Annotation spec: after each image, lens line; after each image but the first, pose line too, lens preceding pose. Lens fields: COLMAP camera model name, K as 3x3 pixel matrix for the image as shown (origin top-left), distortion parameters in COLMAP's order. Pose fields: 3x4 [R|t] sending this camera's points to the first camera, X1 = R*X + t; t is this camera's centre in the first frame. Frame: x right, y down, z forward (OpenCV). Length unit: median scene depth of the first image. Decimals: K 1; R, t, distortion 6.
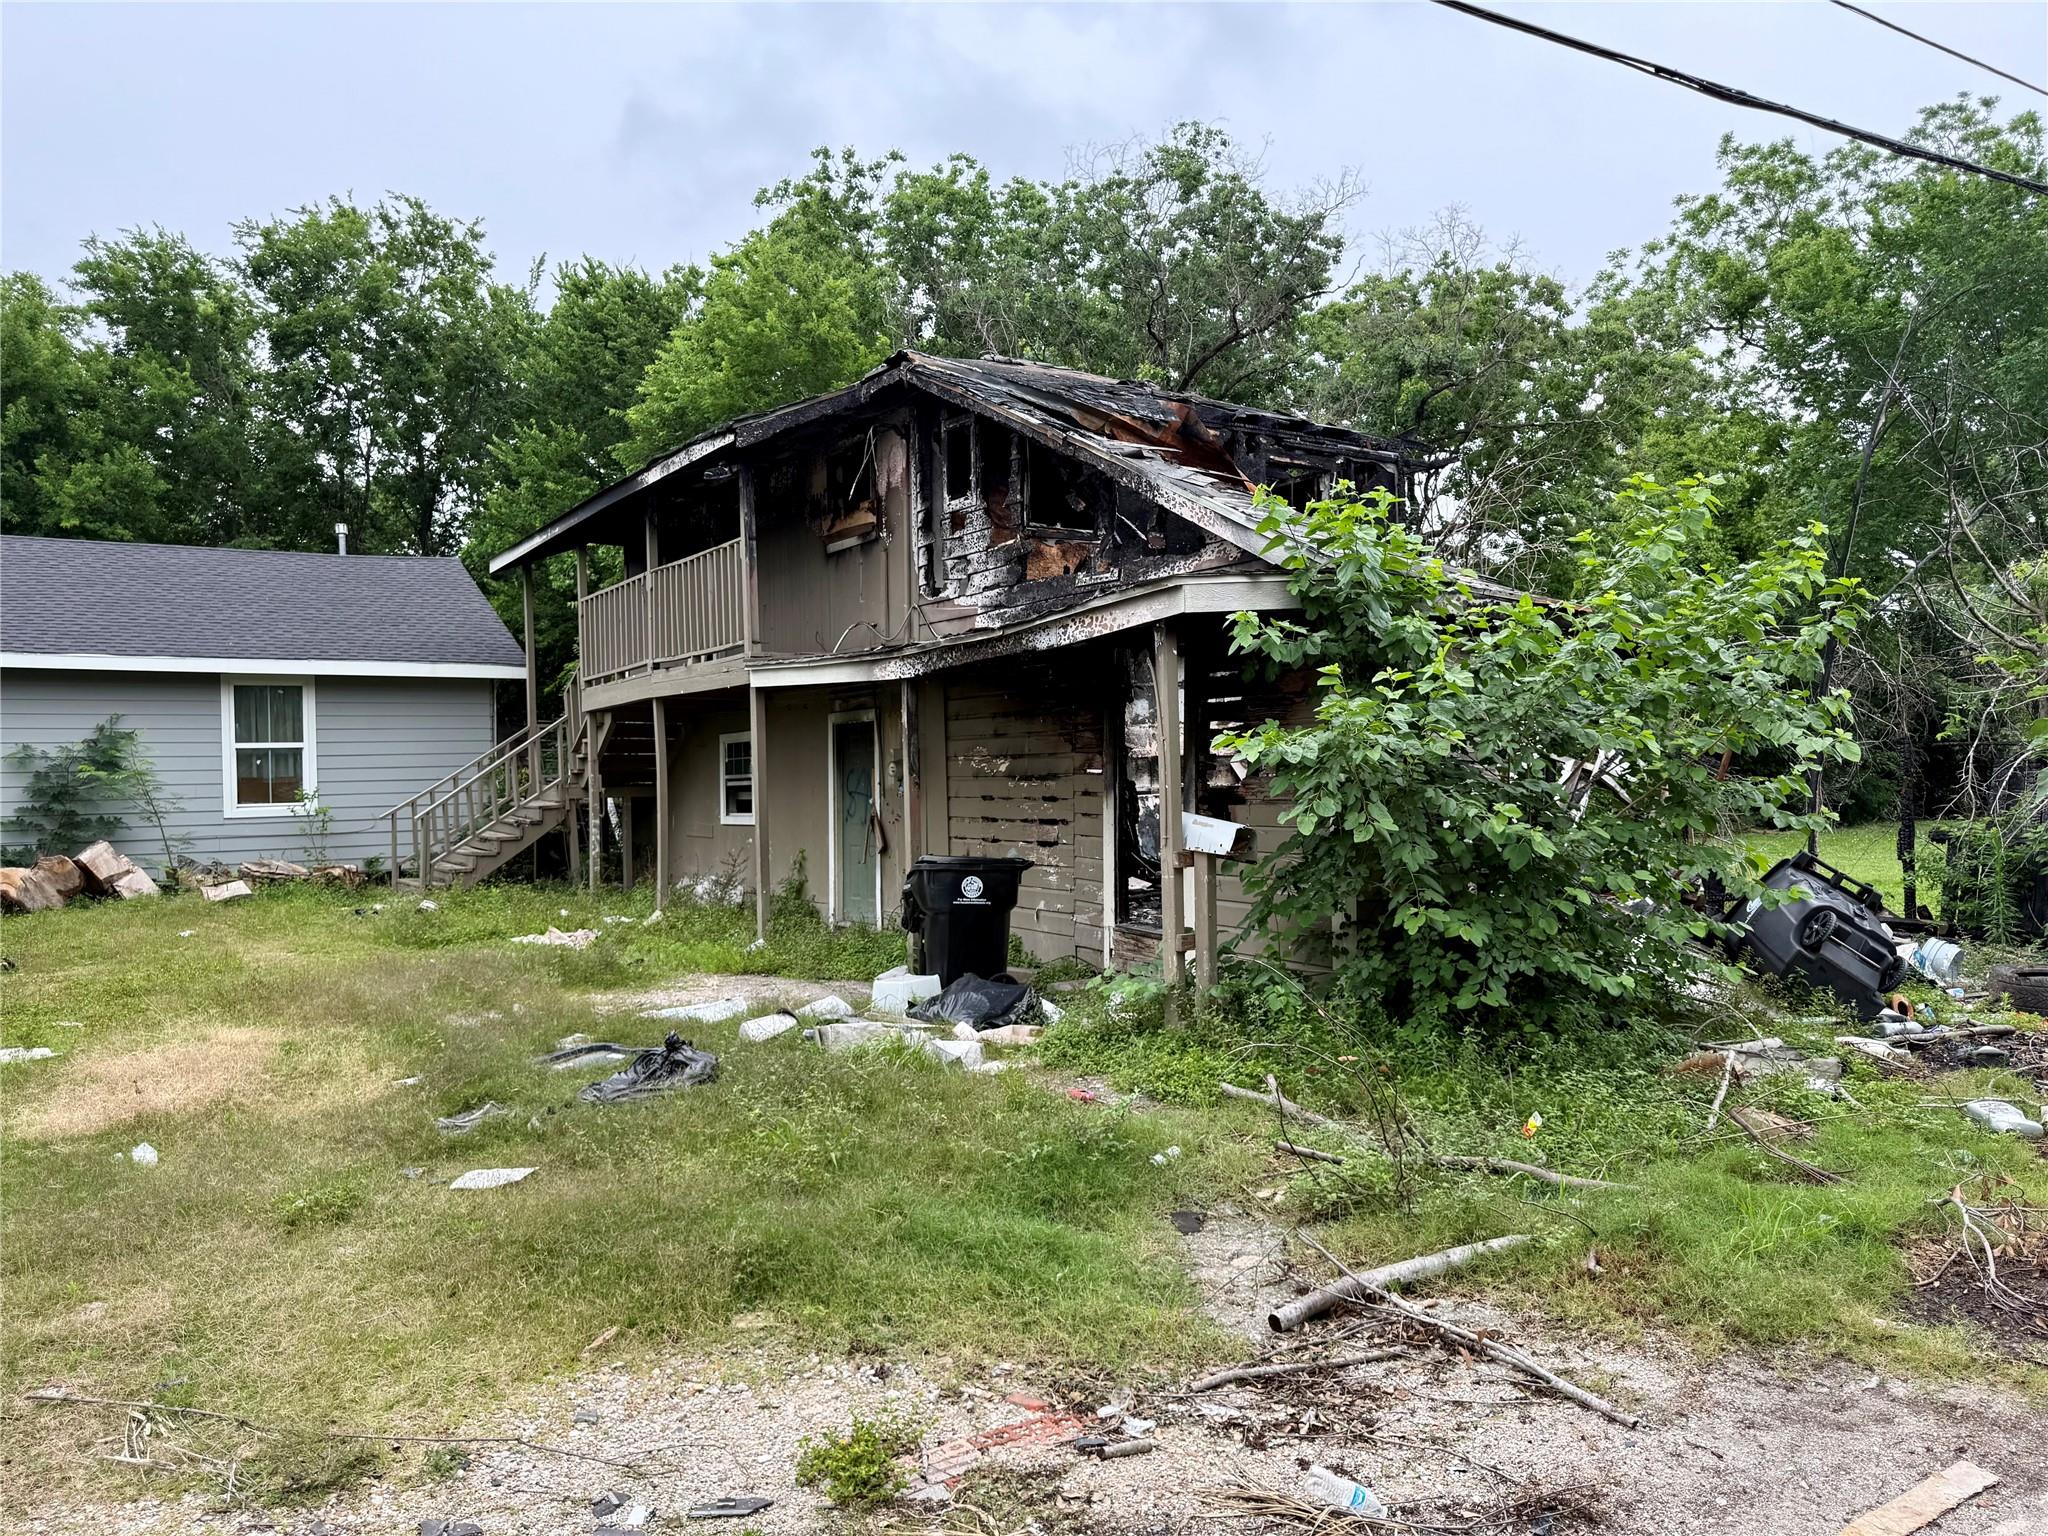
lens RADIAL K [[1459.8, 0, 1035.2], [0, 1459.8, 771.2], [0, 0, 1]] dist [0.043787, -0.035404]
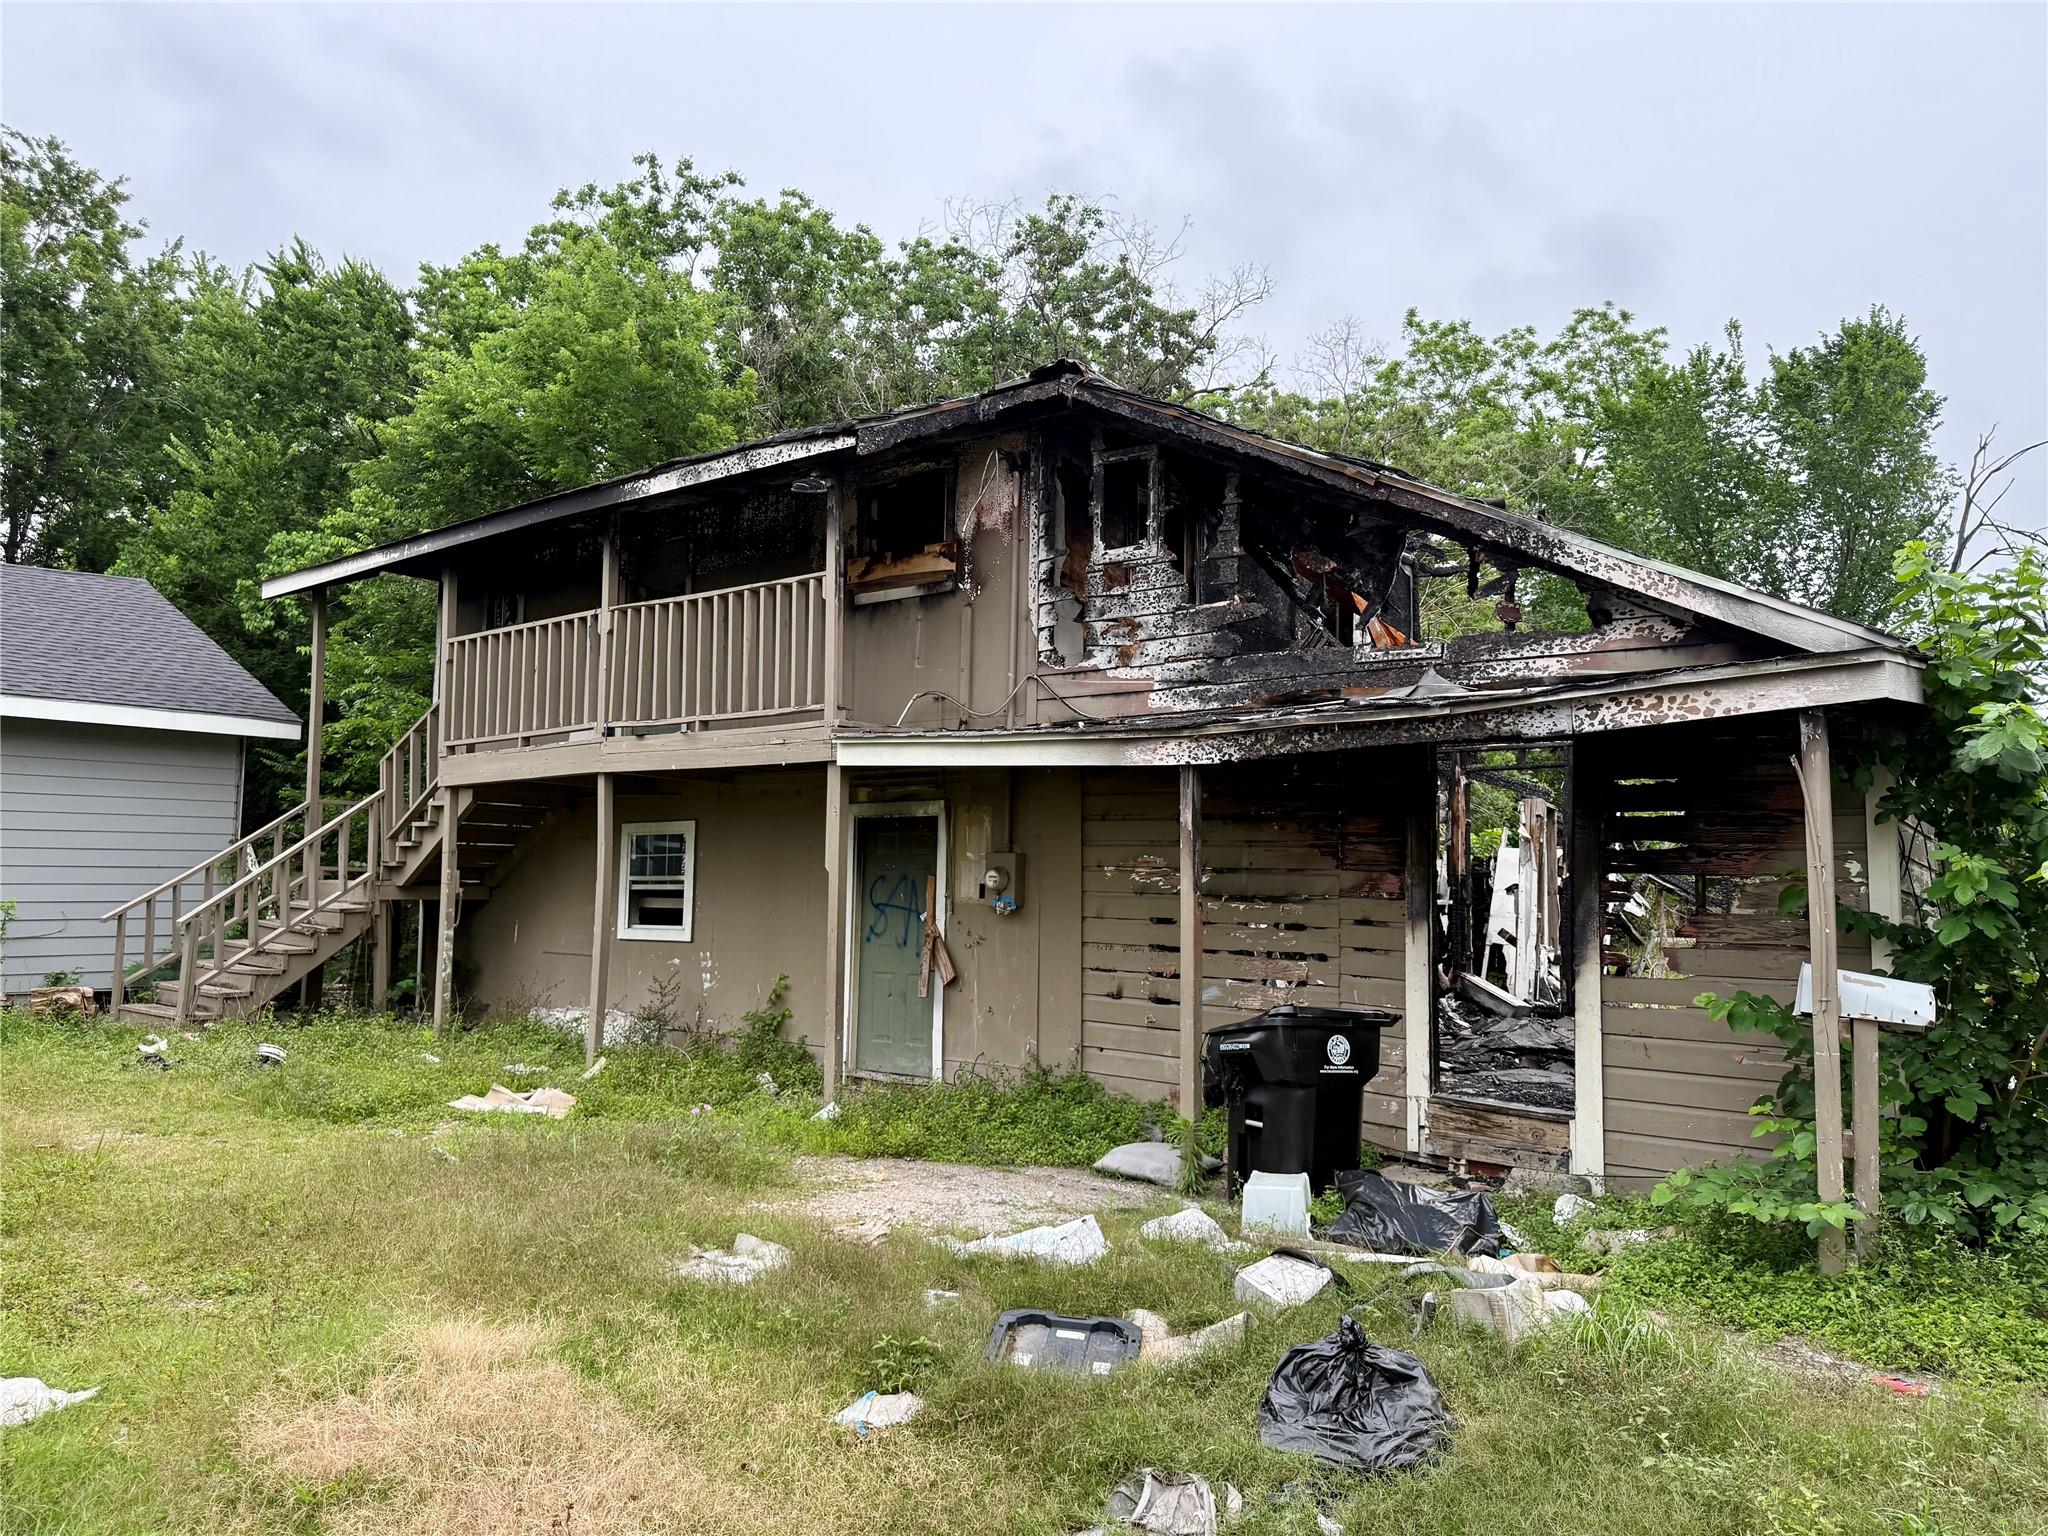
lens RADIAL K [[1459.8, 0, 1016.4], [0, 1459.8, 766.1], [0, 0, 1]] dist [0.043787, -0.035404]
pose [[0.955370, 0.054885, 0.290270, -0.275735], [-0.032574, 0.996170, -0.081147, 0.001055], [-0.293611, 0.068070, 0.953498, 0.209926]]
